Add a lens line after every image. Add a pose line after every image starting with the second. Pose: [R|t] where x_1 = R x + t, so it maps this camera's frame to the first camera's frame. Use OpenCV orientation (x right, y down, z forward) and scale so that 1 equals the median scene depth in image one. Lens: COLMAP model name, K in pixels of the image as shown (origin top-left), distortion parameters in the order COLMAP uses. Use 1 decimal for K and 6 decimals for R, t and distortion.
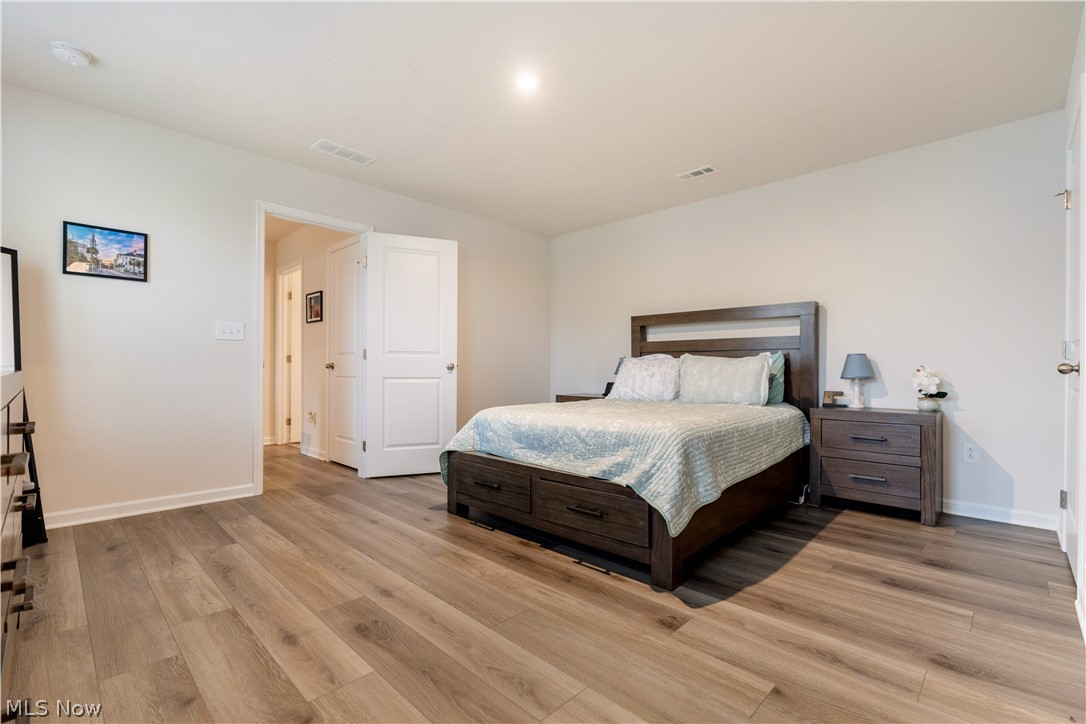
lens RADIAL K [[486.5, 0, 540.4], [0, 486.5, 366.3], [0, 0, 1]] dist [-0.005442, 0.000725]
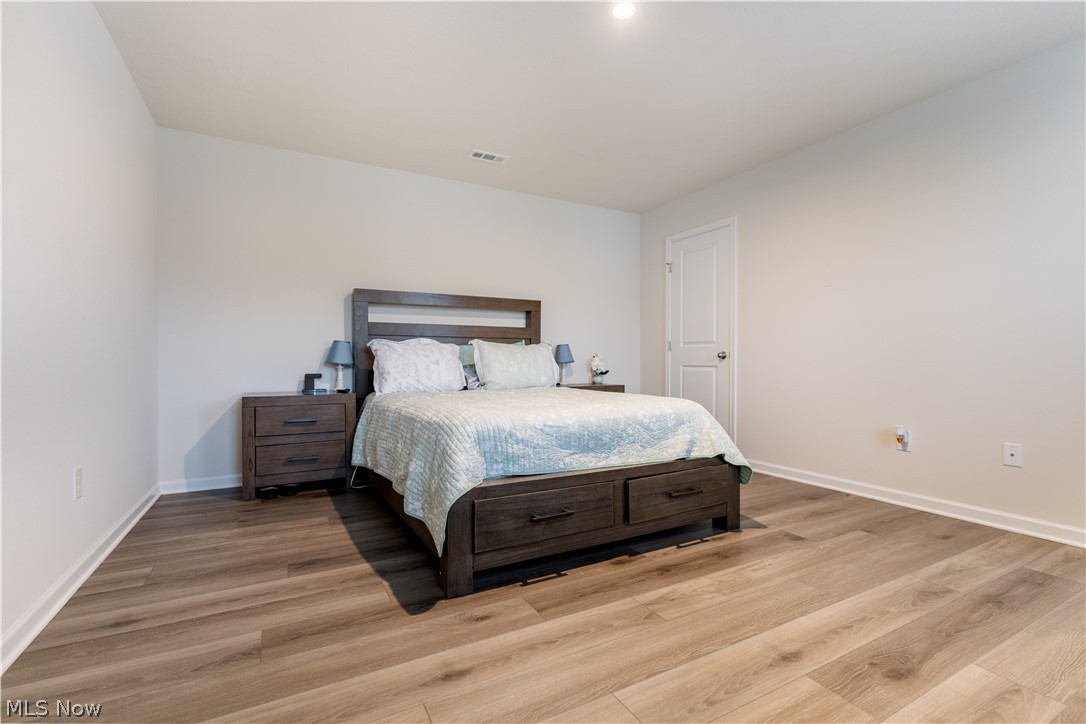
lens RADIAL K [[486.5, 0, 540.8], [0, 486.5, 362.2], [0, 0, 1]] dist [-0.005442, 0.000725]
pose [[0.292117, -0.007640, 0.956352, -0.871907], [-0.004885, 0.999943, 0.009481, 0.013836], [-0.956370, -0.007441, 0.292063, 0.893528]]
